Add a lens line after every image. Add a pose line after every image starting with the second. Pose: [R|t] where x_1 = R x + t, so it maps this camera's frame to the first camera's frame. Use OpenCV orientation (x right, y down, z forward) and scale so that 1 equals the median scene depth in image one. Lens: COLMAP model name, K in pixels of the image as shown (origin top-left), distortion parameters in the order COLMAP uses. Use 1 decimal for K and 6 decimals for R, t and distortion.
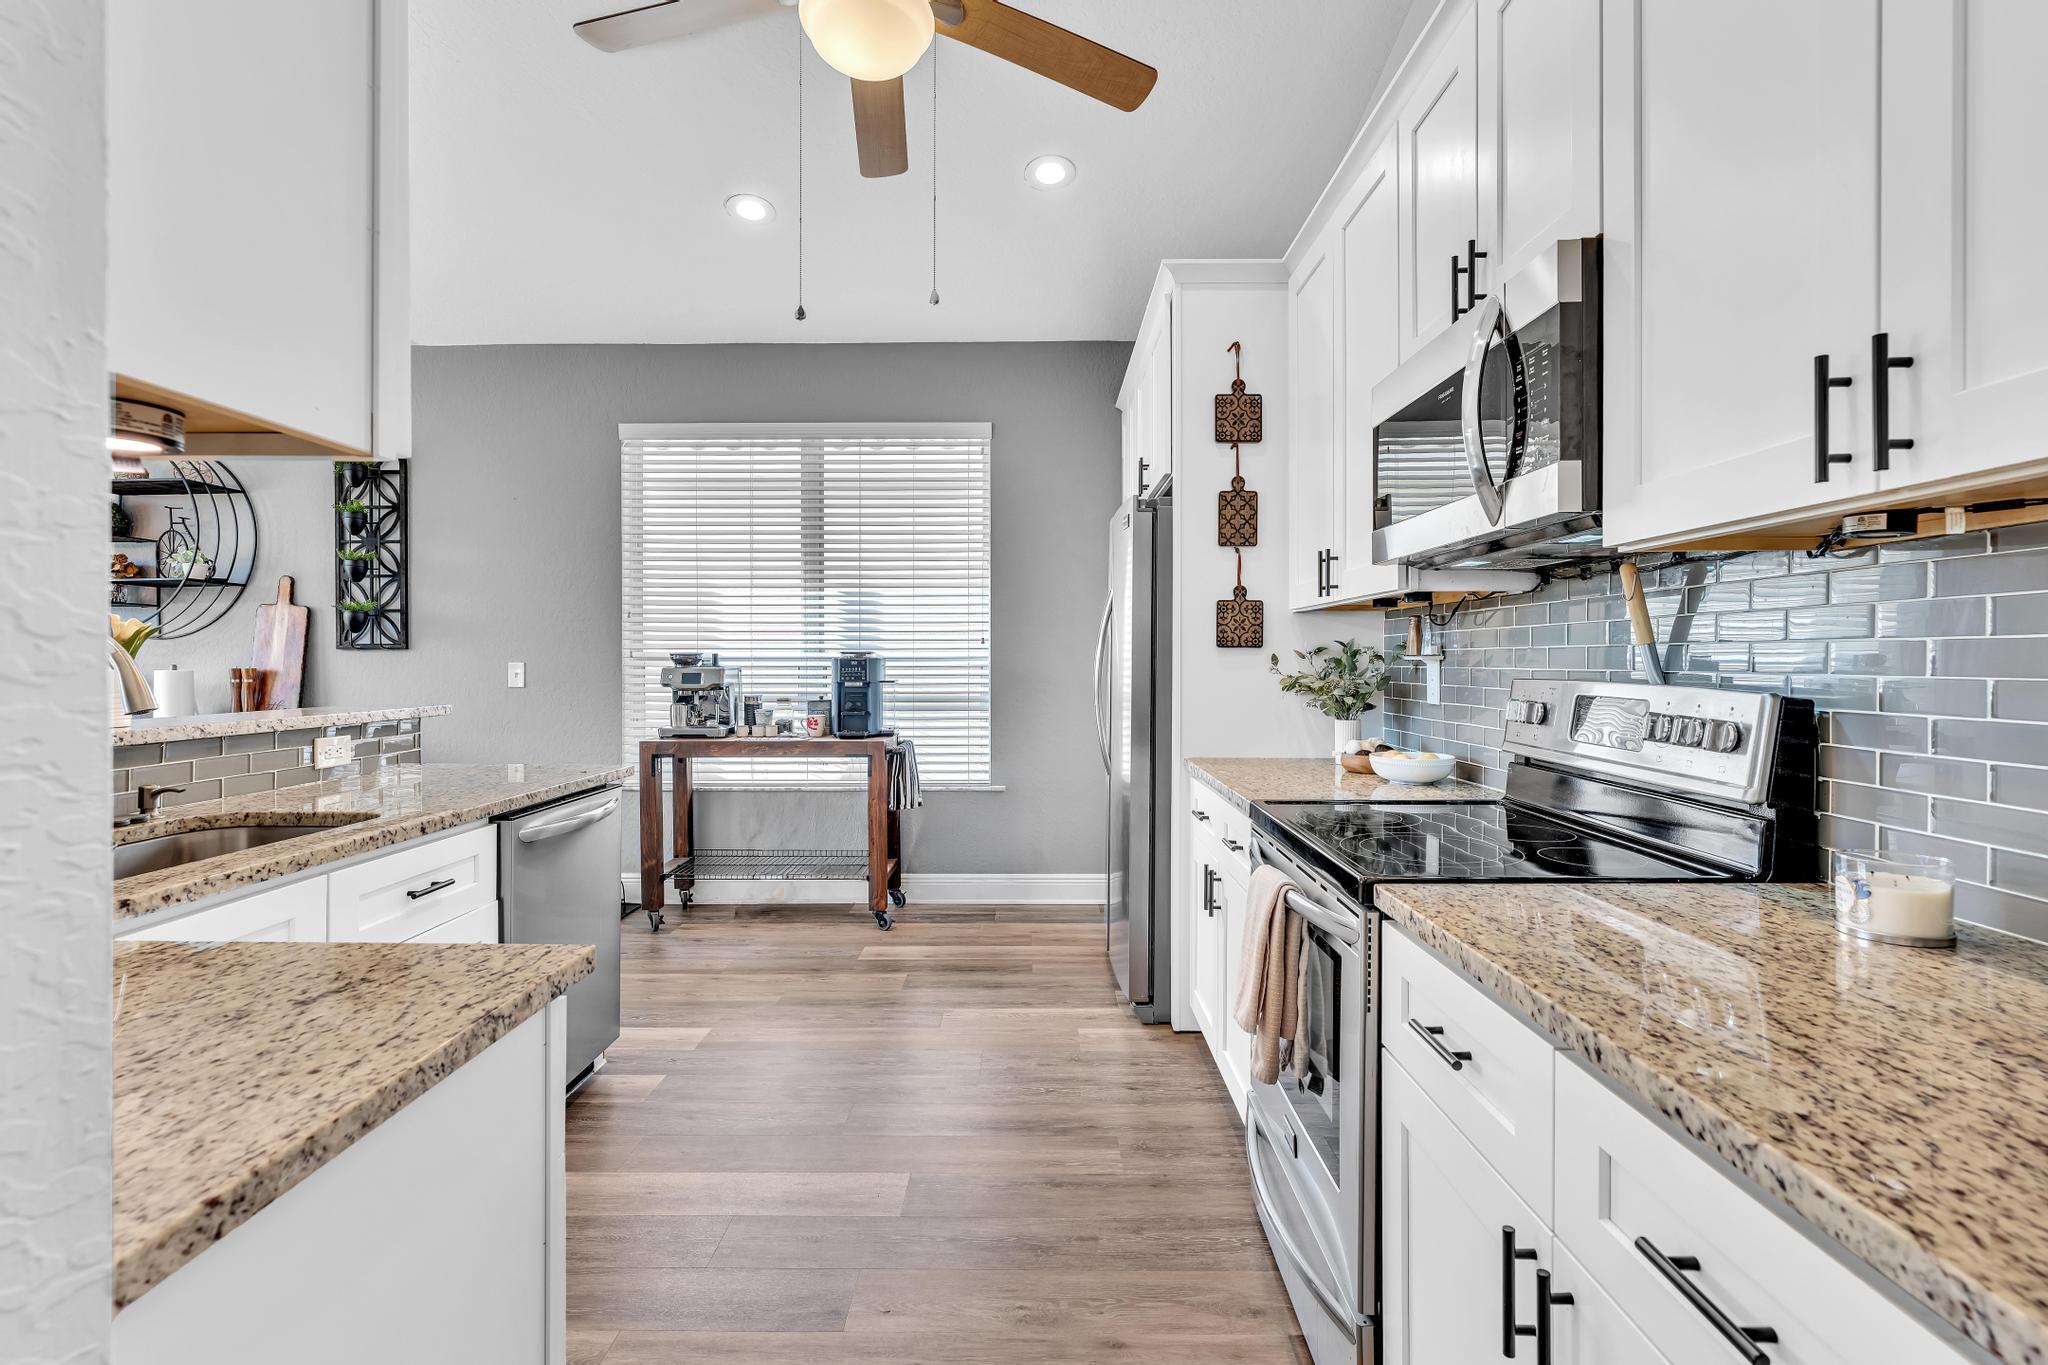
lens RADIAL K [[958.4, 0, 1024.1], [0, 958.4, 661.6], [0, 0, 1]] dist [-0.004116, 0.000830]
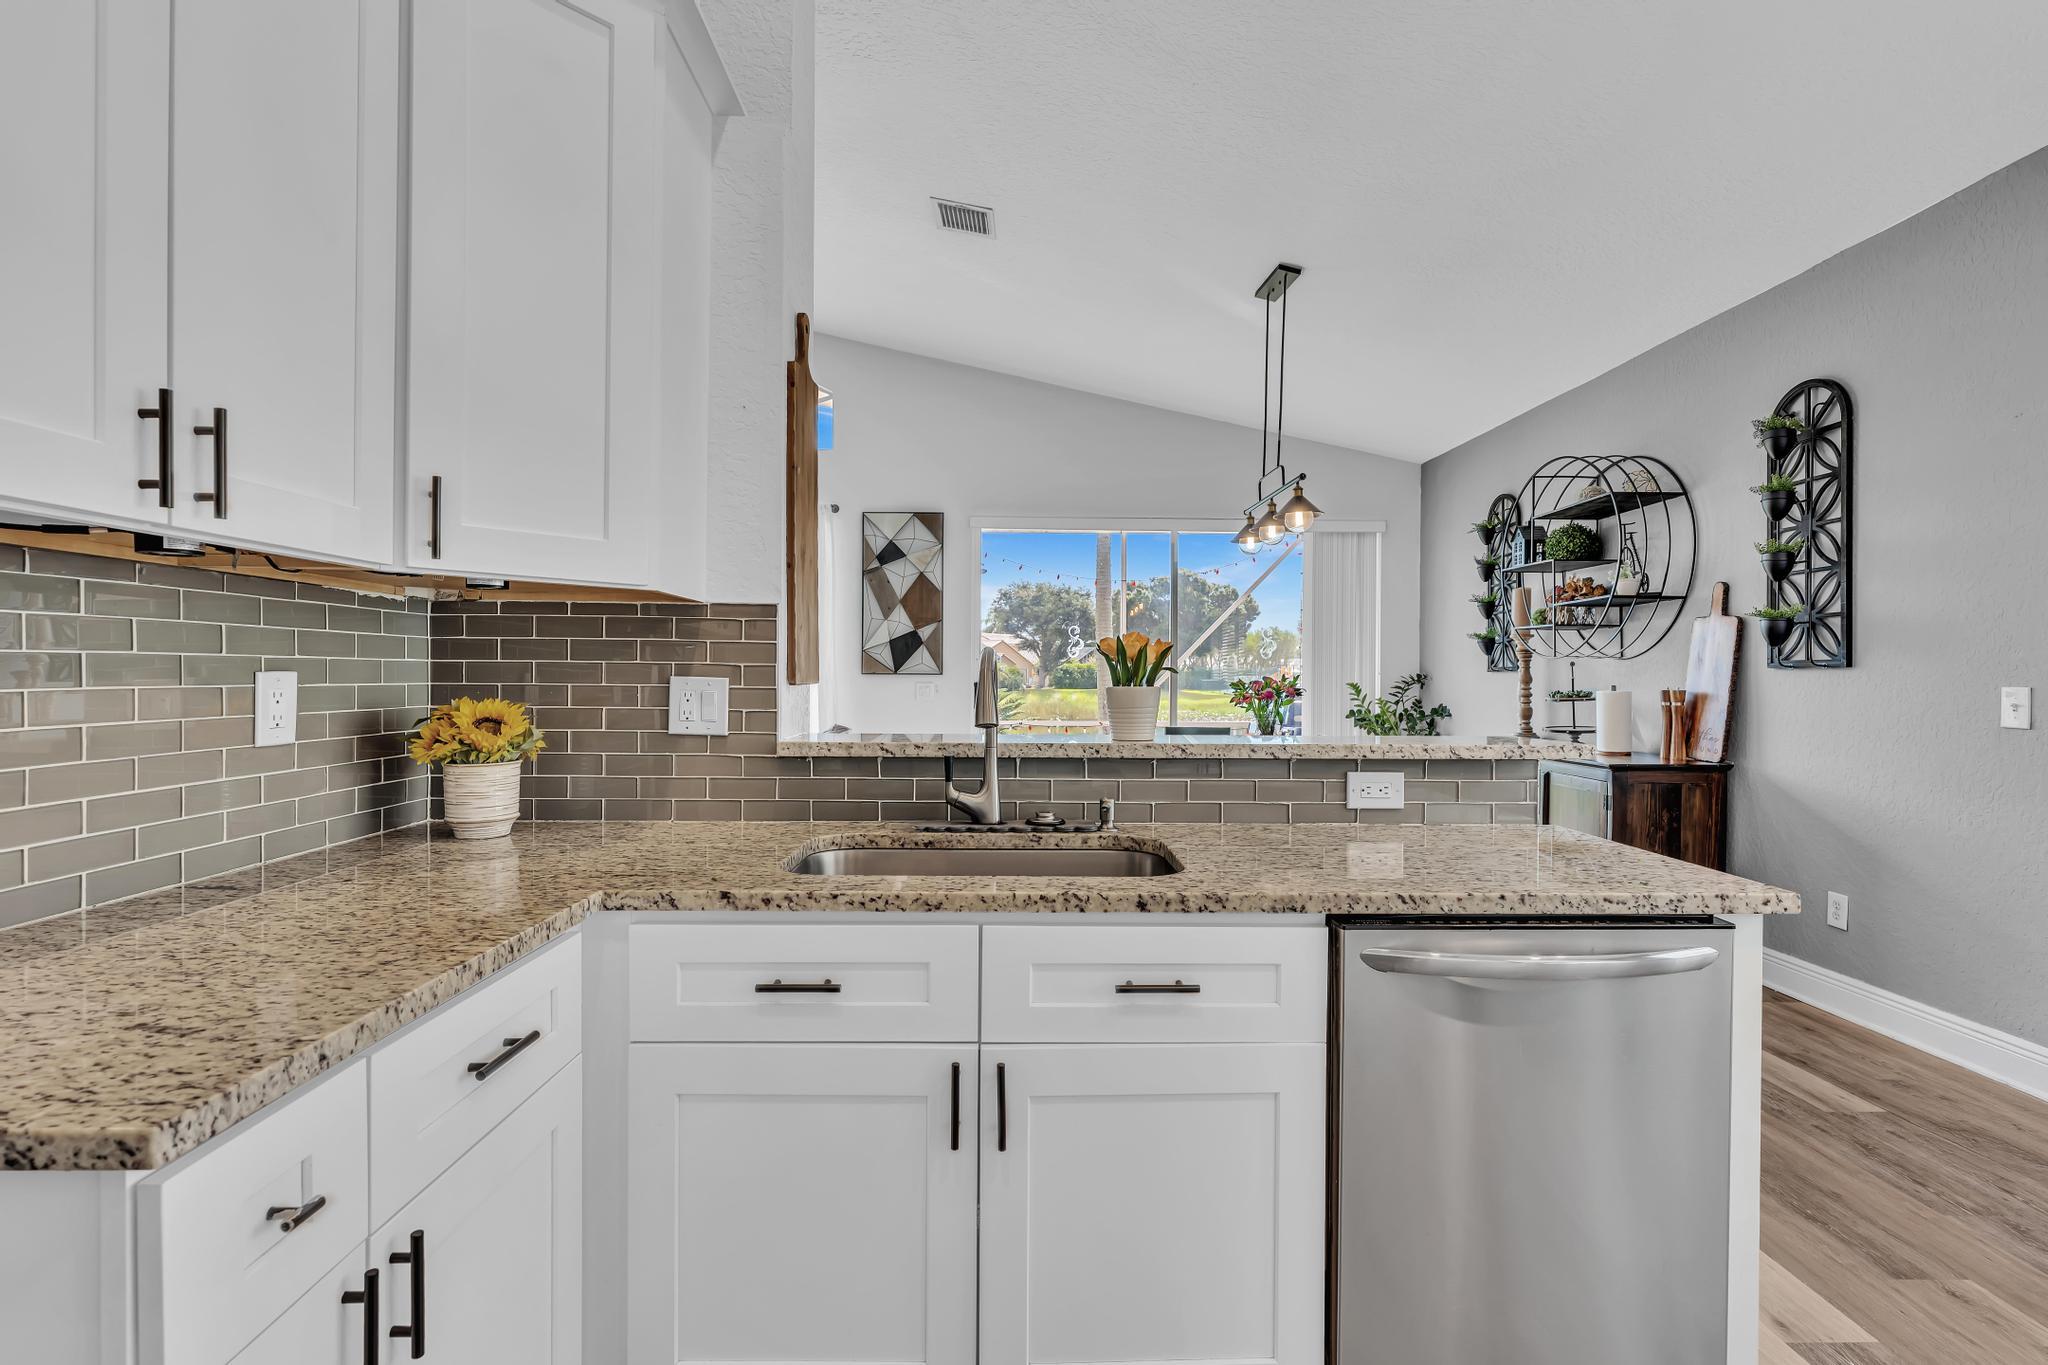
lens RADIAL K [[928.2, 0, 1017.7], [0, 928.2, 680.5], [0, 0, 1]] dist [-0.008367, 0.000550]
pose [[0.022275, 0.003625, -0.999745, 0.057481], [-0.007487, 0.999966, 0.003459, -0.000579], [0.999724, 0.007408, 0.022301, 0.554152]]
